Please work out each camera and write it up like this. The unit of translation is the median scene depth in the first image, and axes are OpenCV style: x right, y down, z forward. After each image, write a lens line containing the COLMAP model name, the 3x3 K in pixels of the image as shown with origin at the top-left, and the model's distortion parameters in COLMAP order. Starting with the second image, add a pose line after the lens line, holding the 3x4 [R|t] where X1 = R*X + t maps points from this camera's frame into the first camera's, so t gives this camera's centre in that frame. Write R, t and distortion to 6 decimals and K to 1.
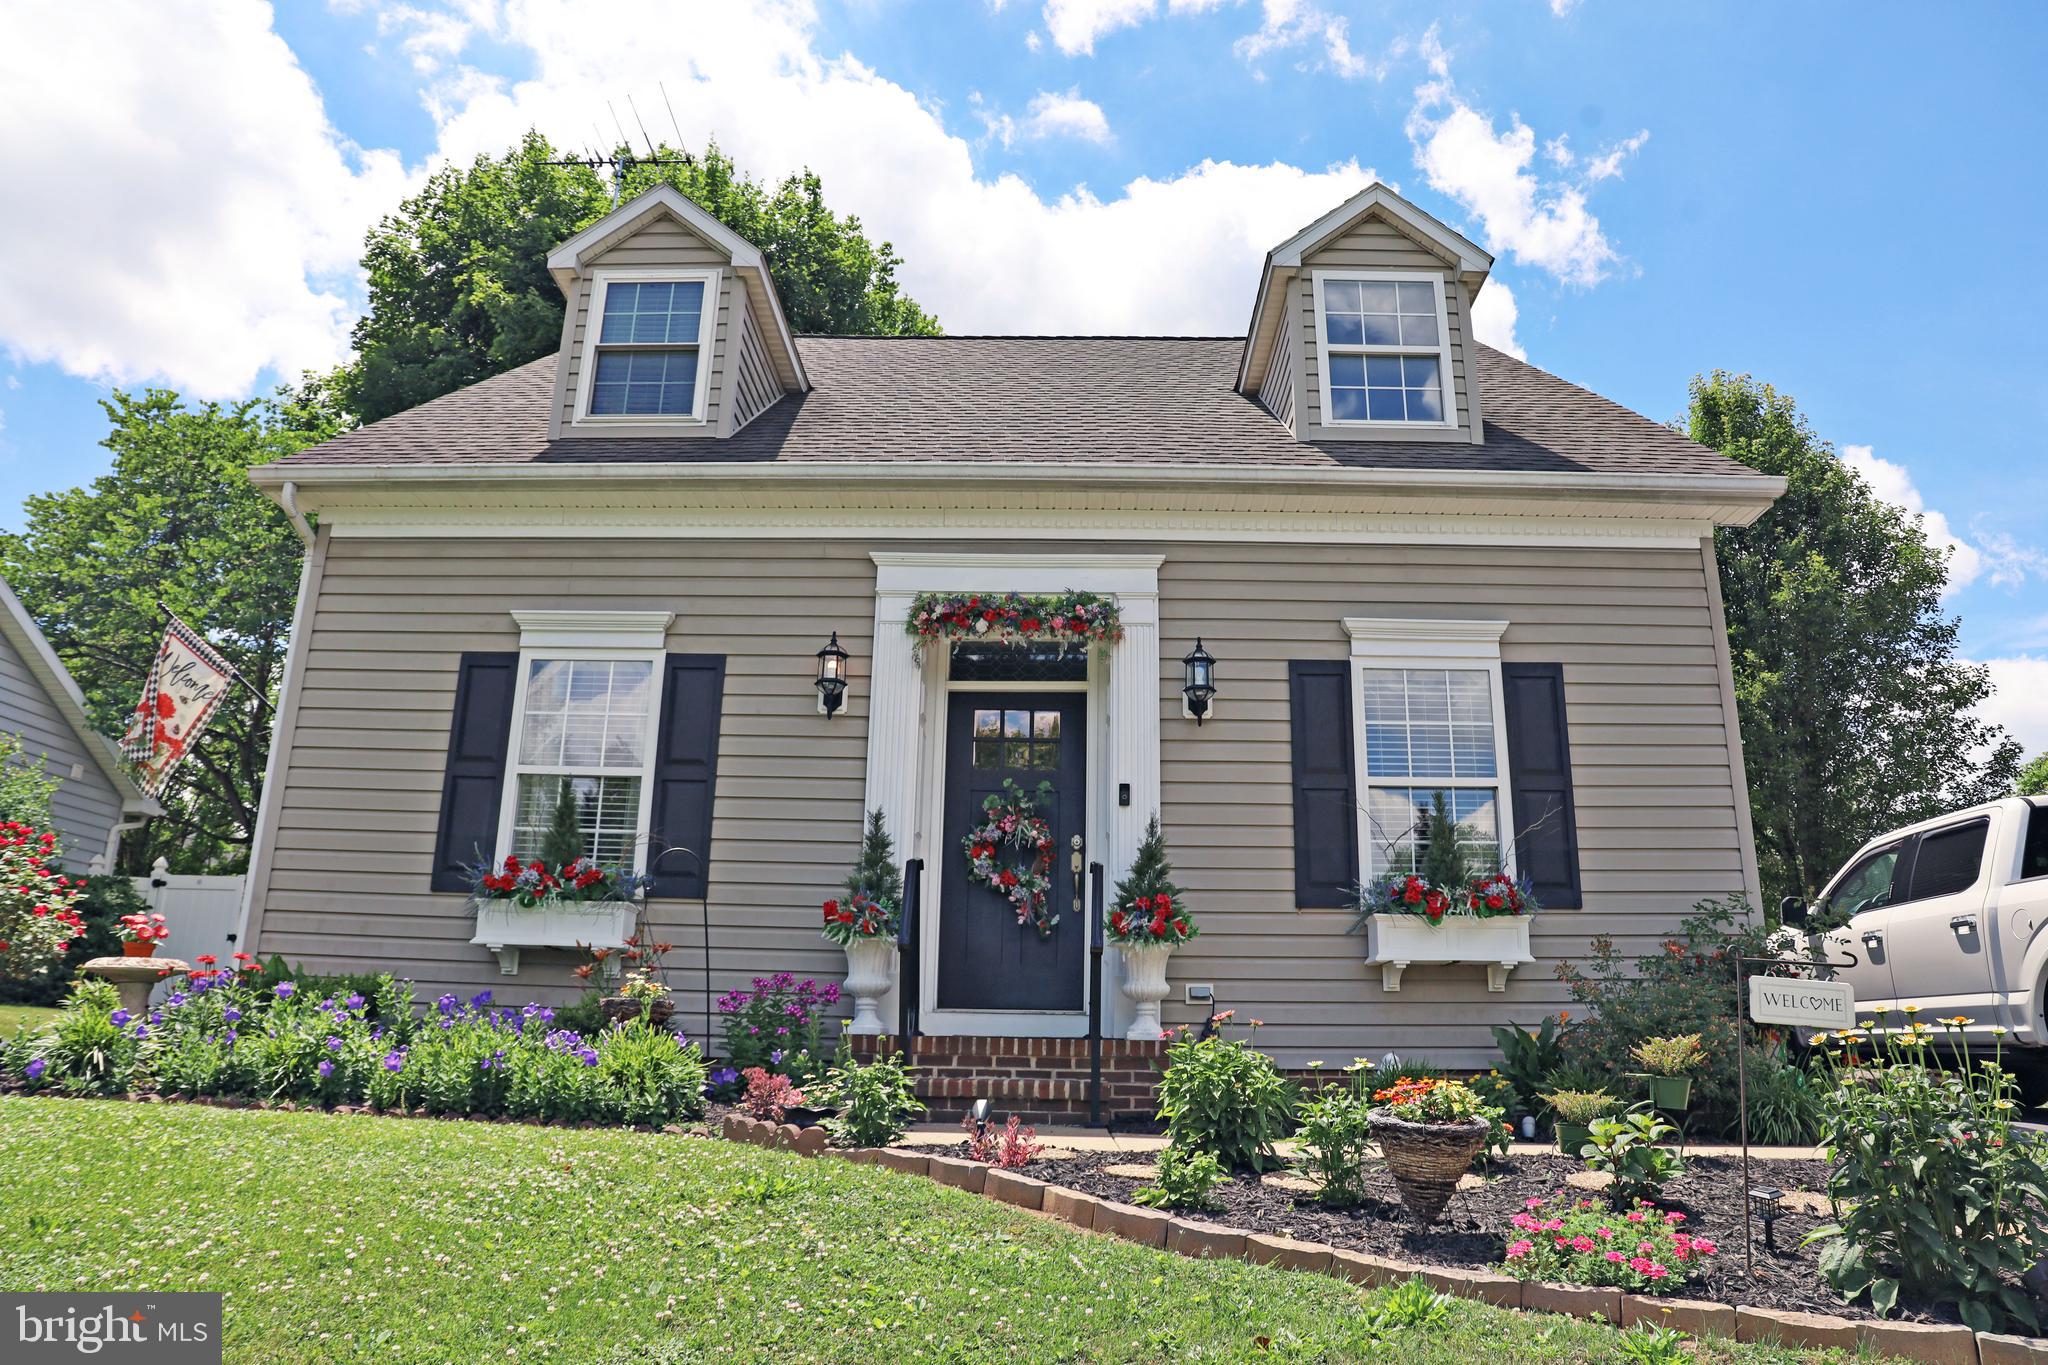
lens RADIAL K [[1390.3, 0, 1022.1], [0, 1390.3, 675.5], [0, 0, 1]] dist [-0.137254, 0.097649]
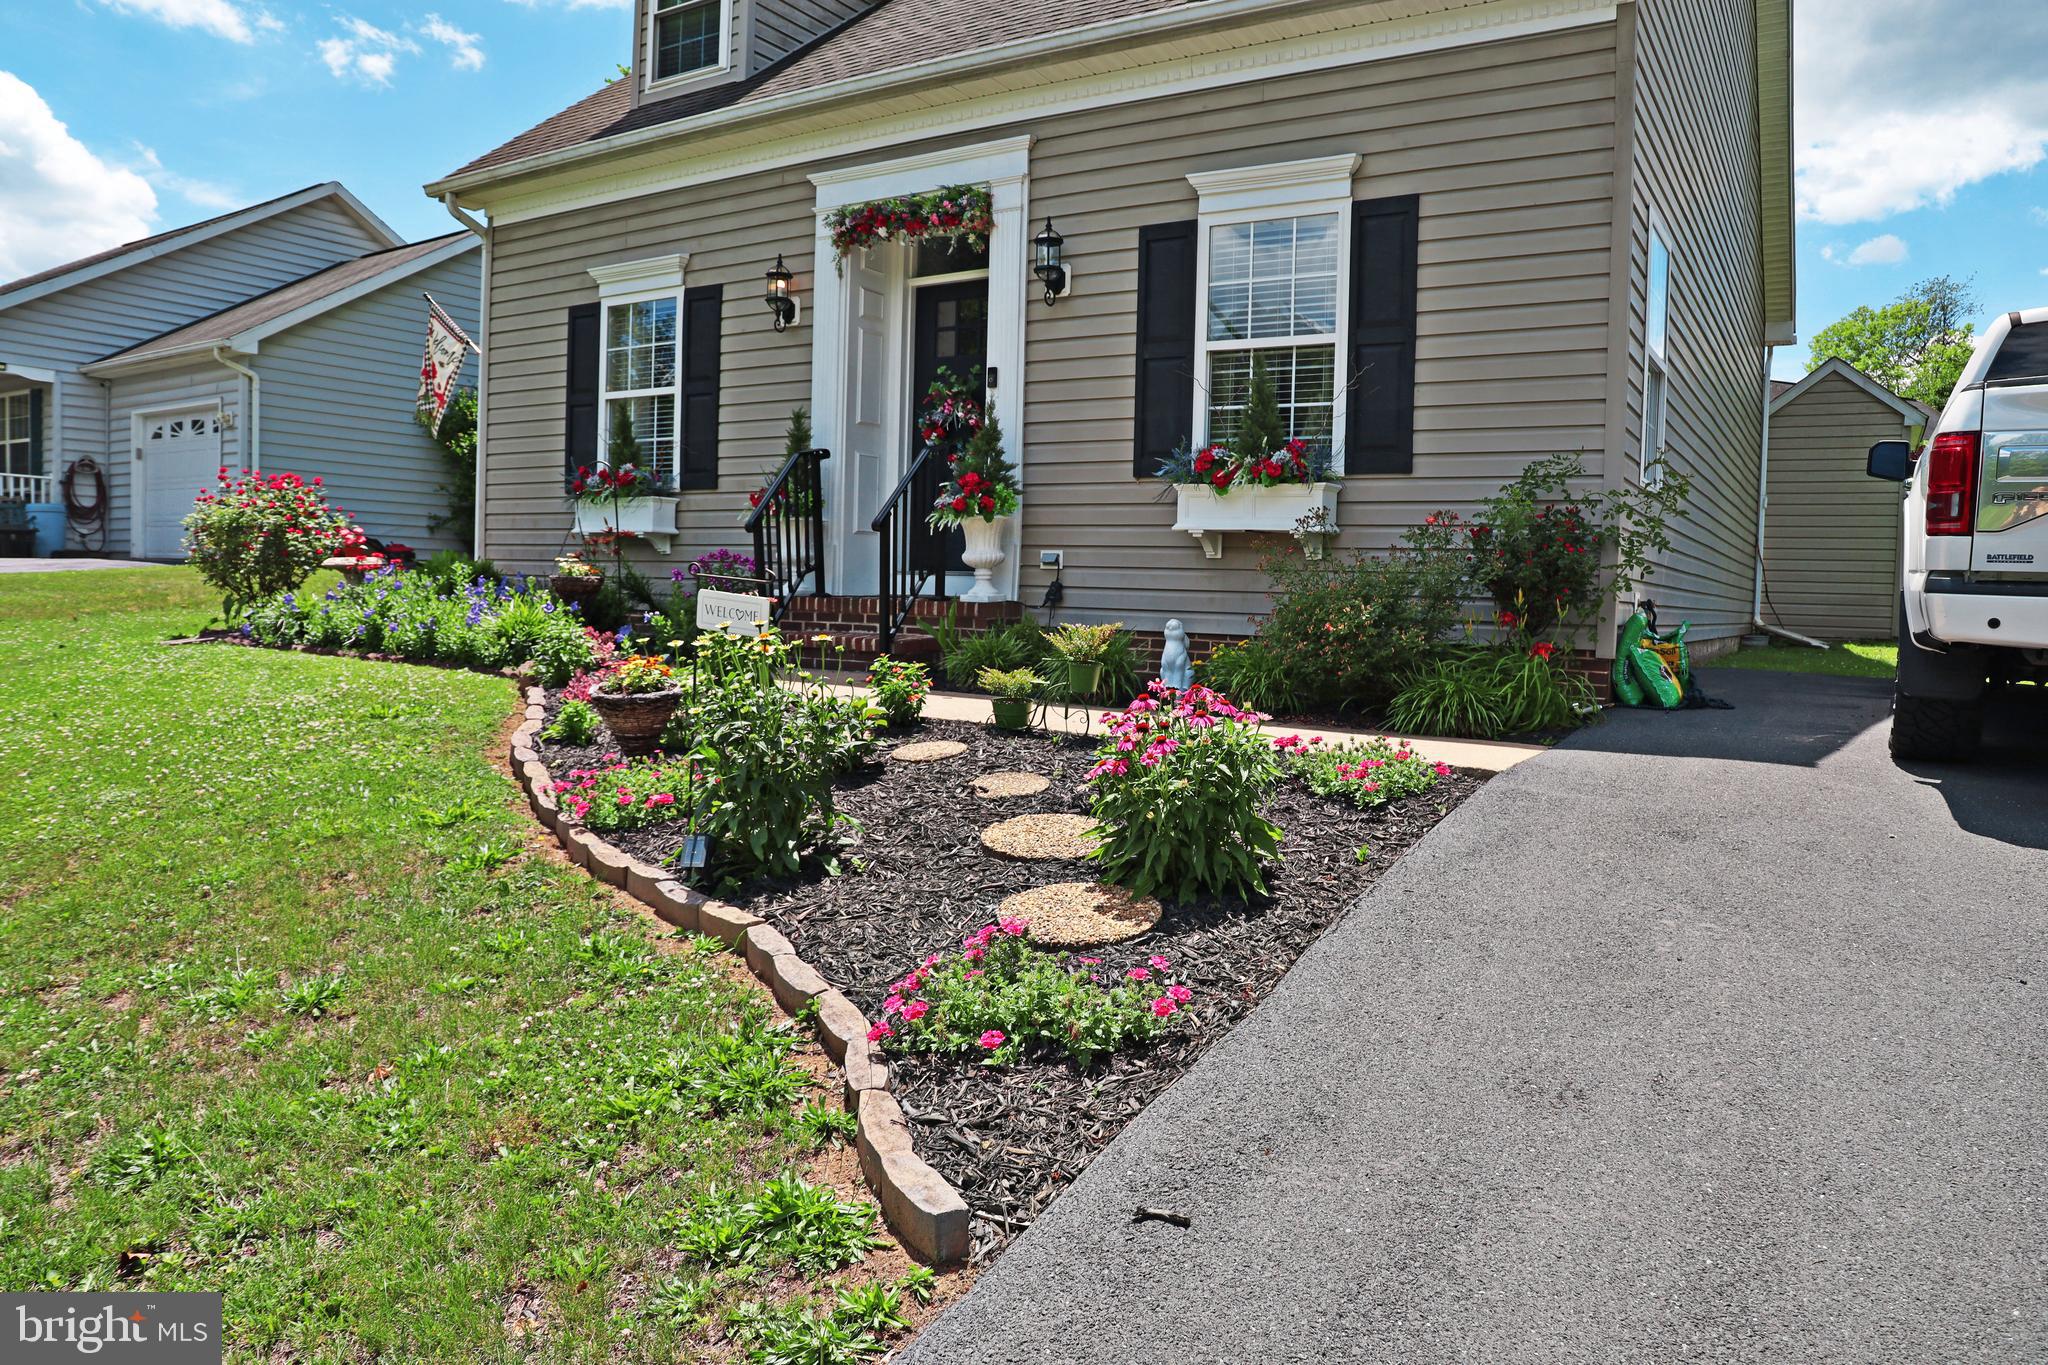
lens RADIAL K [[1390.3, 0, 1022.1], [0, 1390.3, 675.5], [0, 0, 1]] dist [-0.137254, 0.097649]
pose [[0.859353, 0.034791, -0.510199, 0.635439], [0.136650, 0.945781, 0.294660, -0.008149], [0.492788, -0.322935, 0.808006, 0.070198]]
